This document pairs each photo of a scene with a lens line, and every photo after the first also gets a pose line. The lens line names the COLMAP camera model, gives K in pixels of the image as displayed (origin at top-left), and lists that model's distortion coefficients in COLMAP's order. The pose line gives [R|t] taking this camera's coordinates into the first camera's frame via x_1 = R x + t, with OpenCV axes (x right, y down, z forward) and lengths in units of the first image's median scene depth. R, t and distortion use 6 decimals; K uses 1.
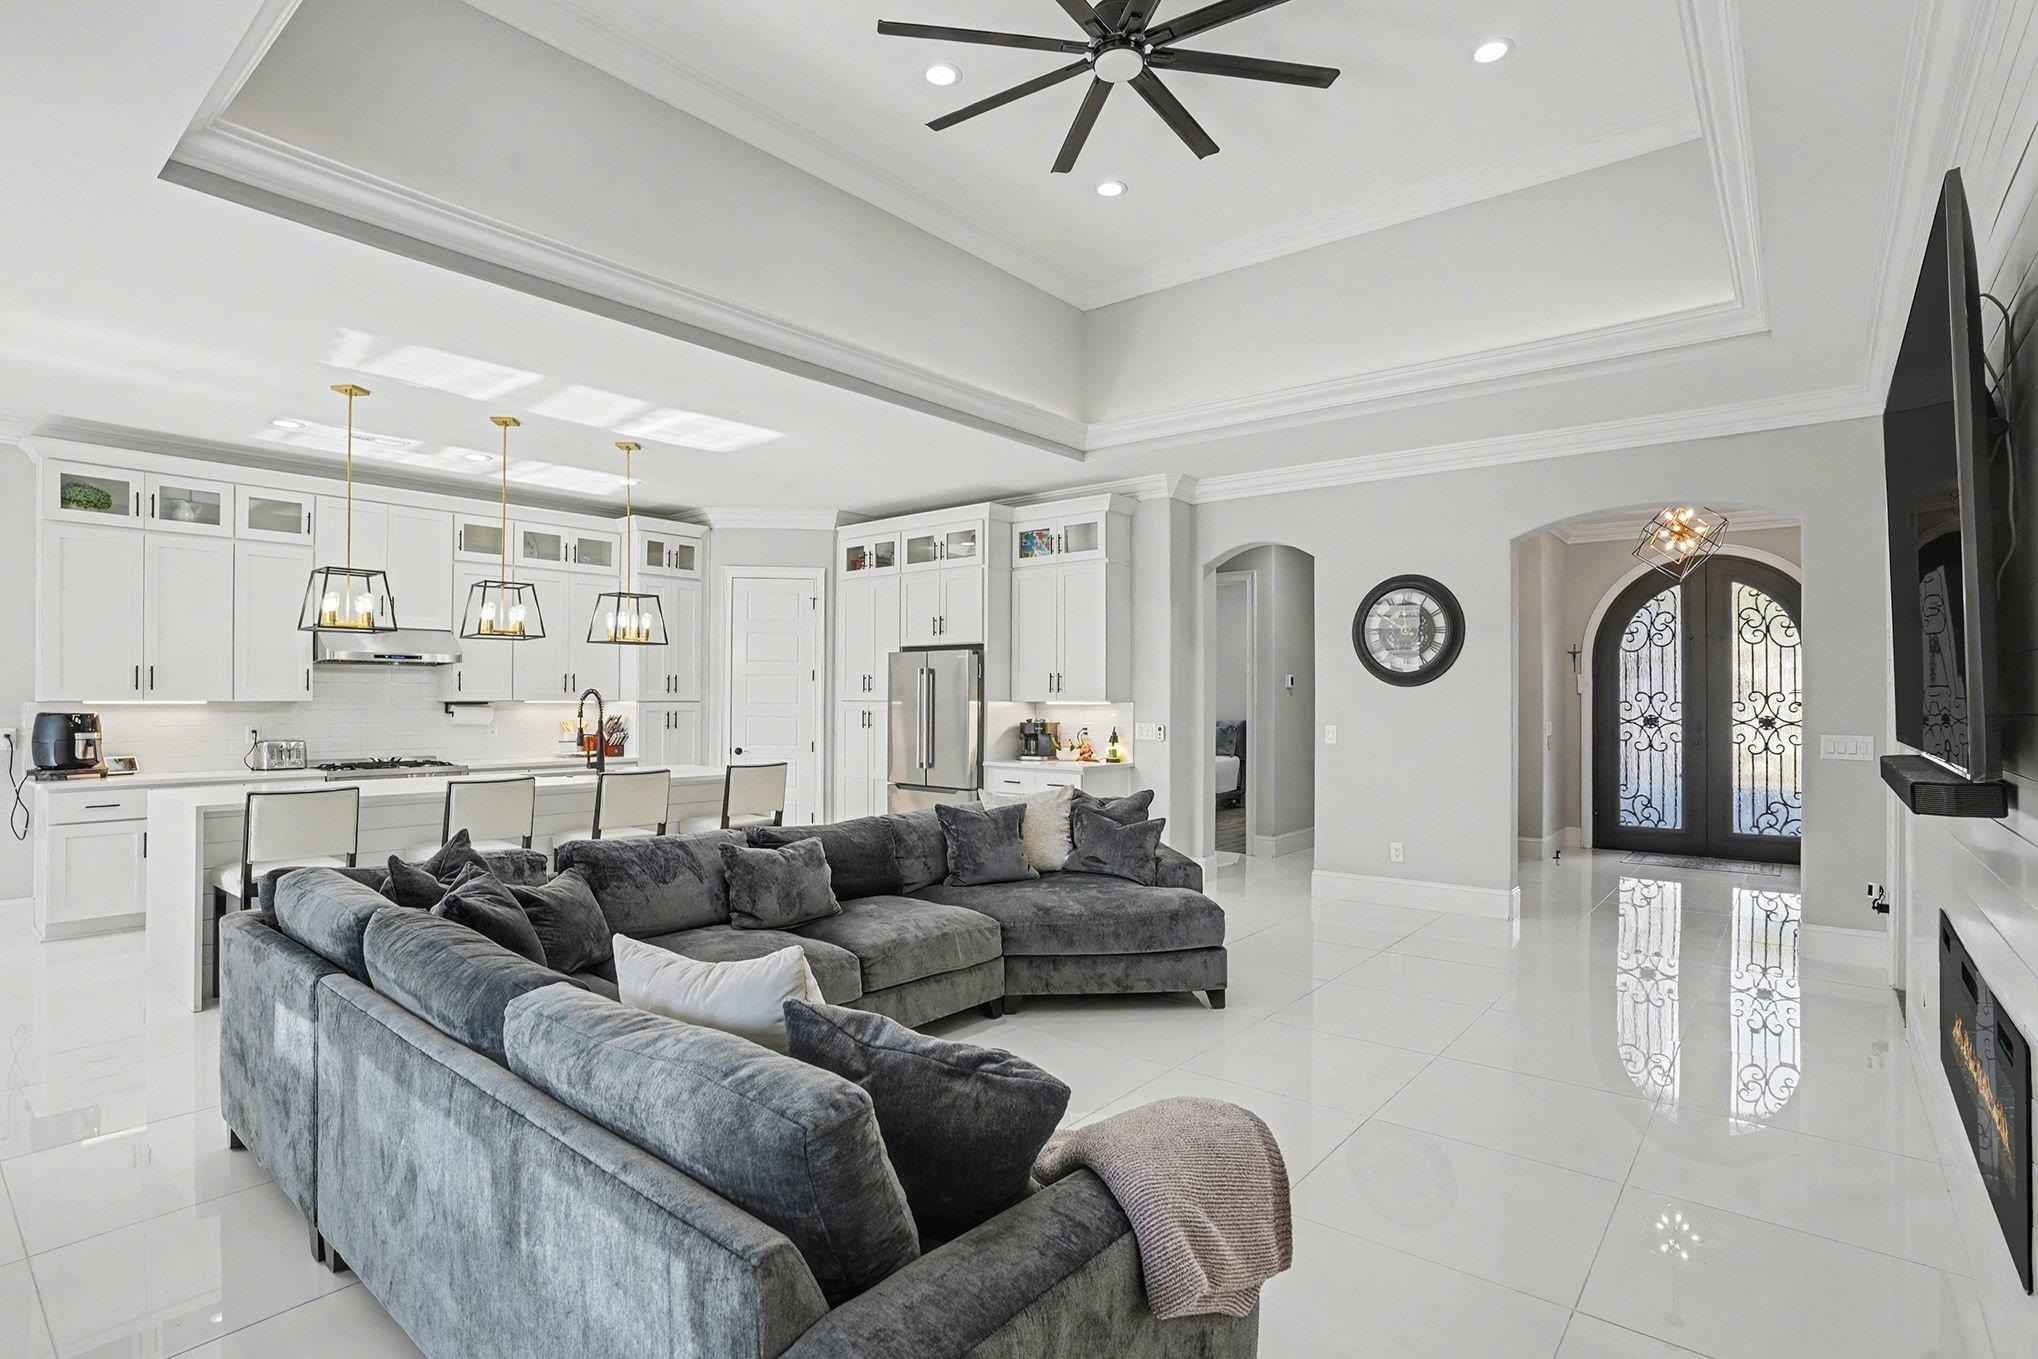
lens RADIAL K [[991.3, 0, 1017.9], [0, 991.3, 675.6], [0, 0, 1]] dist [-0.065268, 0.026452]
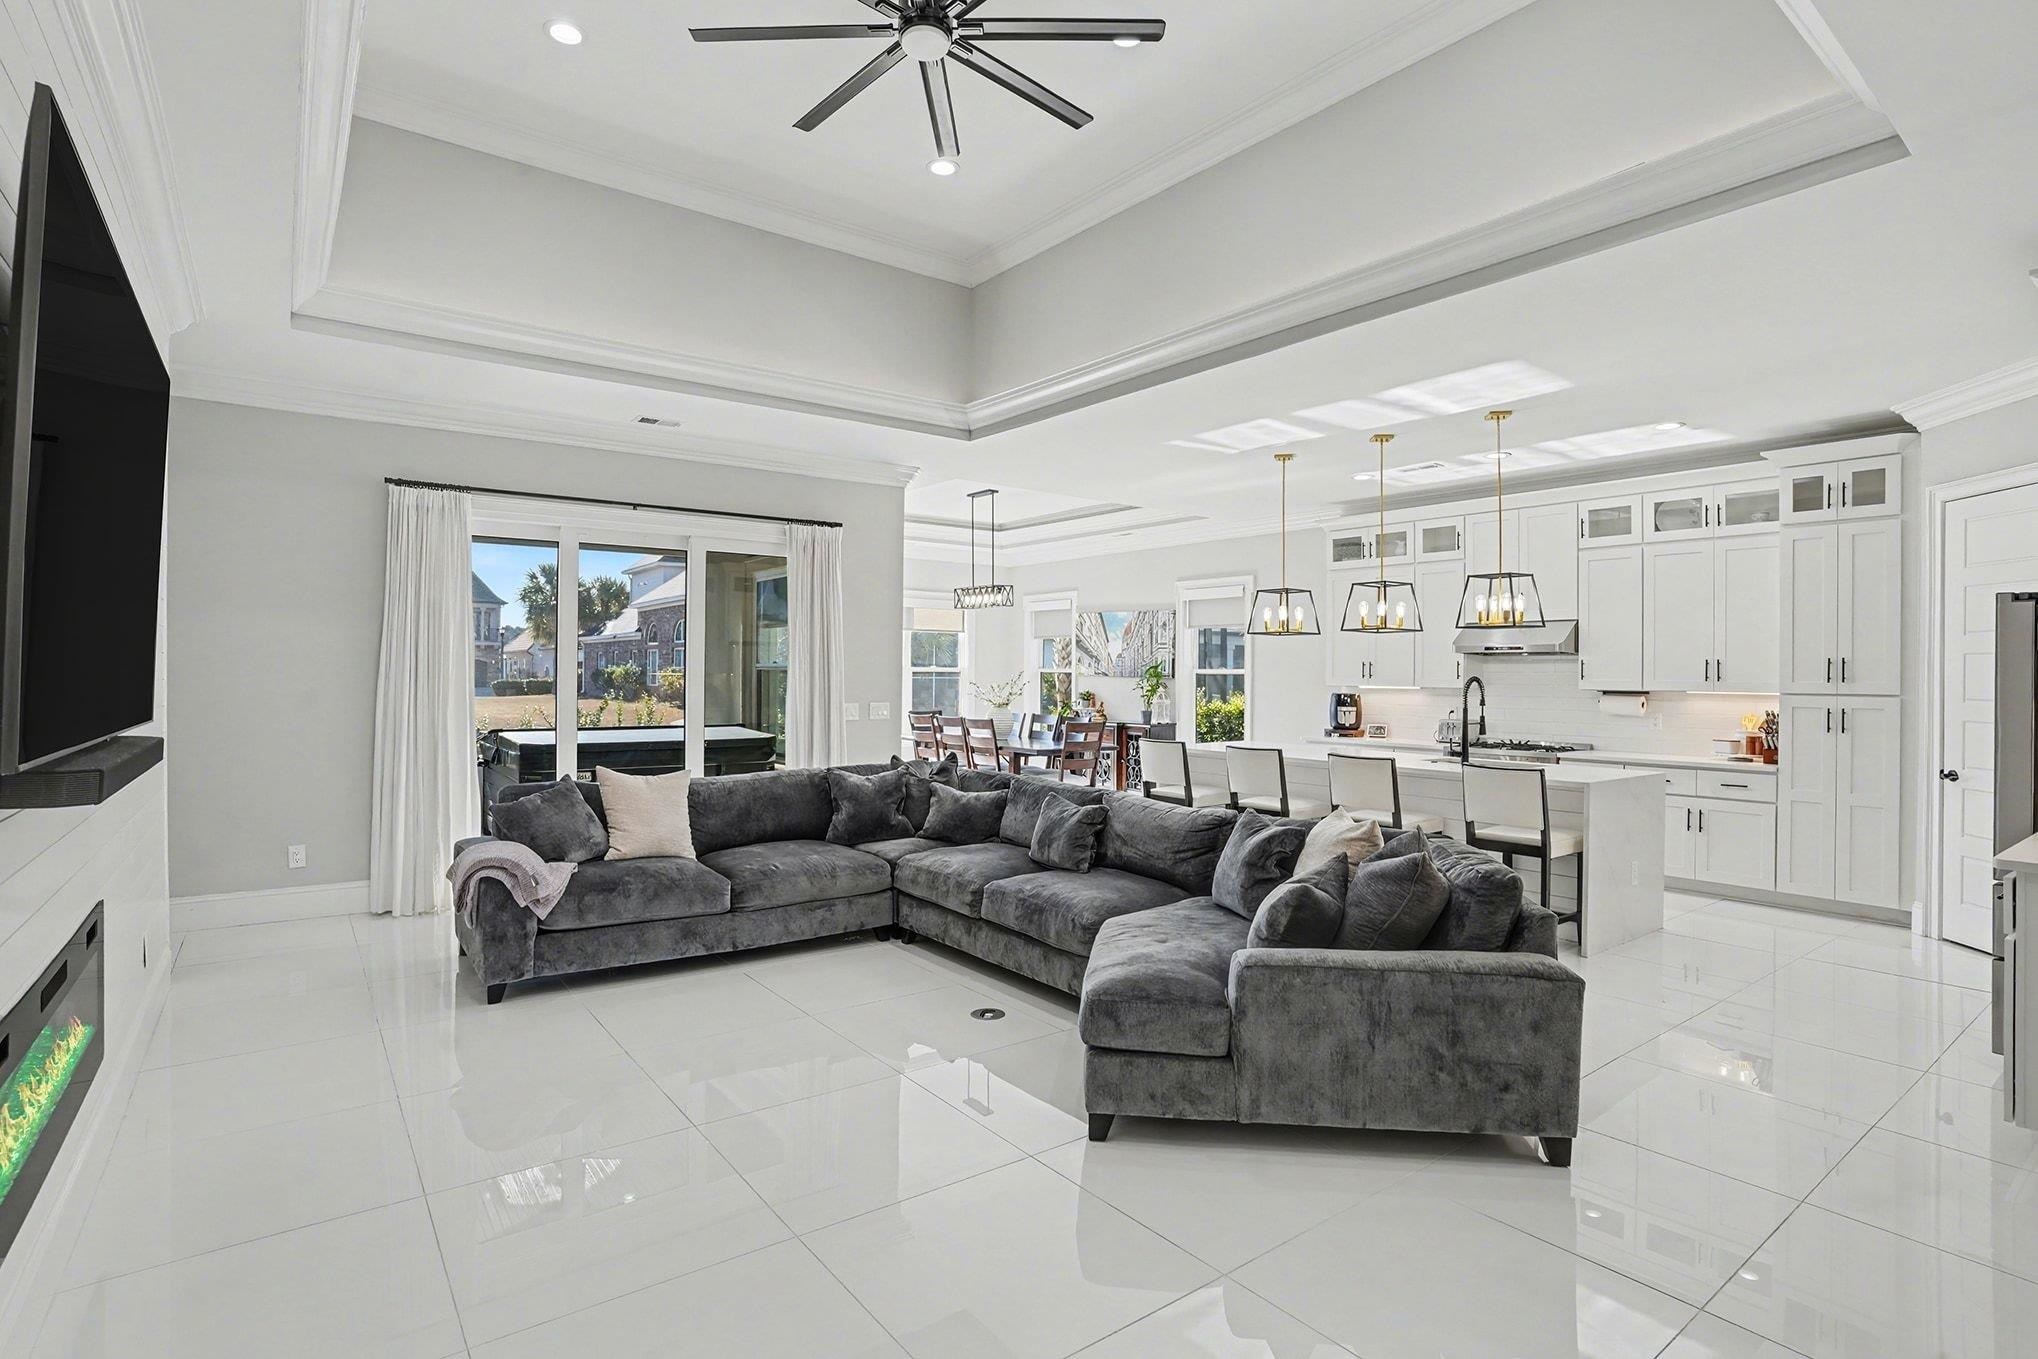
lens RADIAL K [[991.3, 0, 1017.9], [0, 991.3, 675.6], [0, 0, 1]] dist [-0.065268, 0.026452]
pose [[-0.217036, -0.004094, -0.976155, 0.760745], [0.008076, 0.999949, -0.005989, 0.018158], [0.976130, -0.009184, -0.216992, 0.950619]]
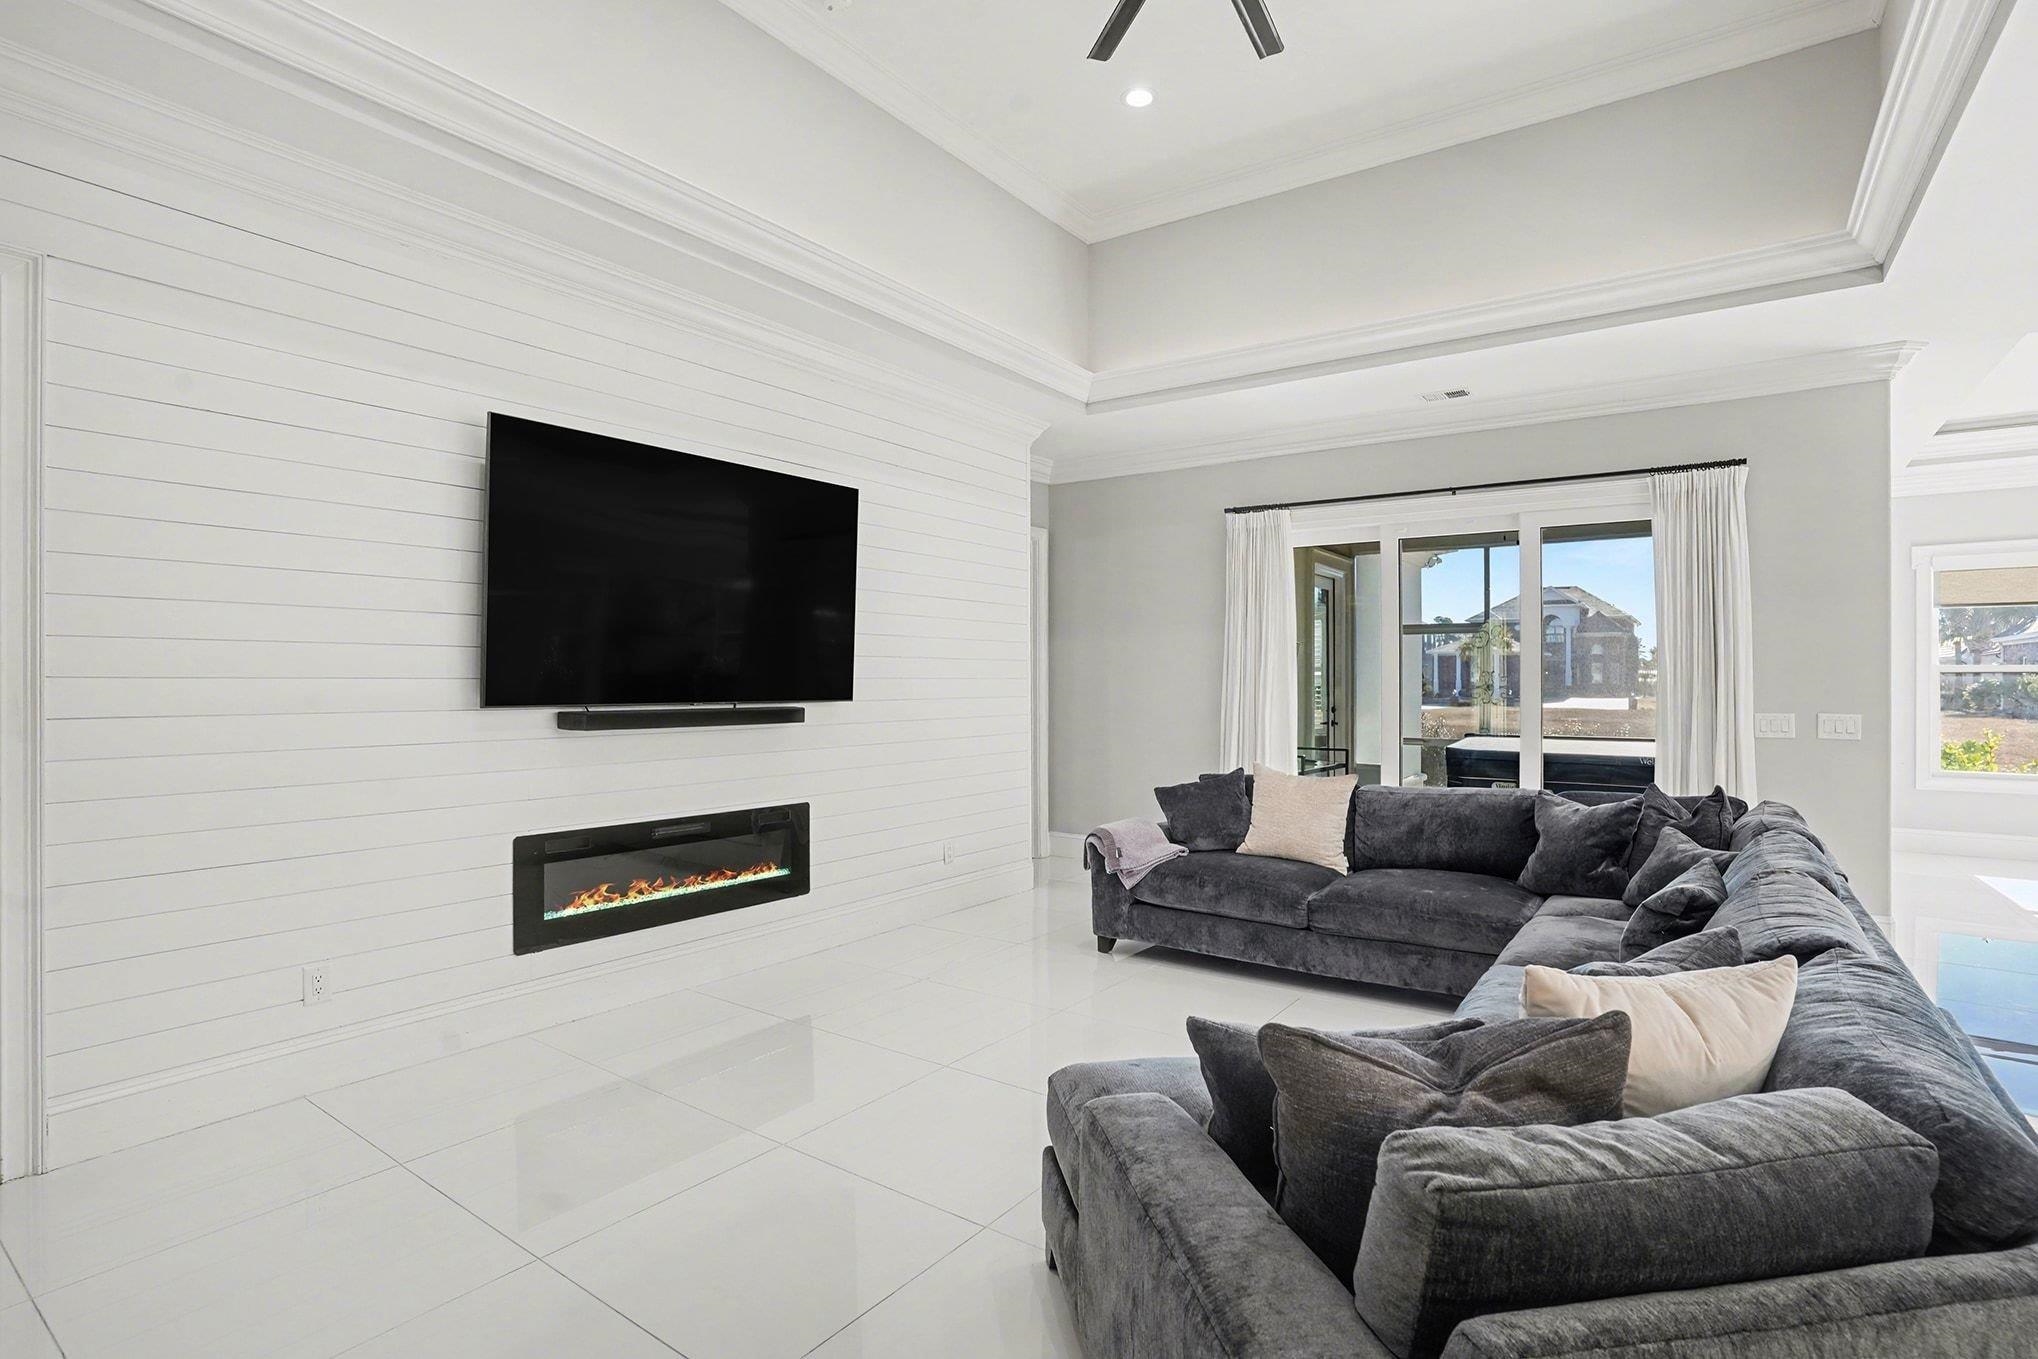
lens RADIAL K [[991.3, 0, 1017.9], [0, 991.3, 675.6], [0, 0, 1]] dist [-0.065268, 0.026452]
pose [[-0.994677, -0.008234, -0.102710, 0.250417], [-0.005849, 0.999707, -0.023509, 0.037041], [0.102873, -0.022783, -0.994434, 1.295425]]
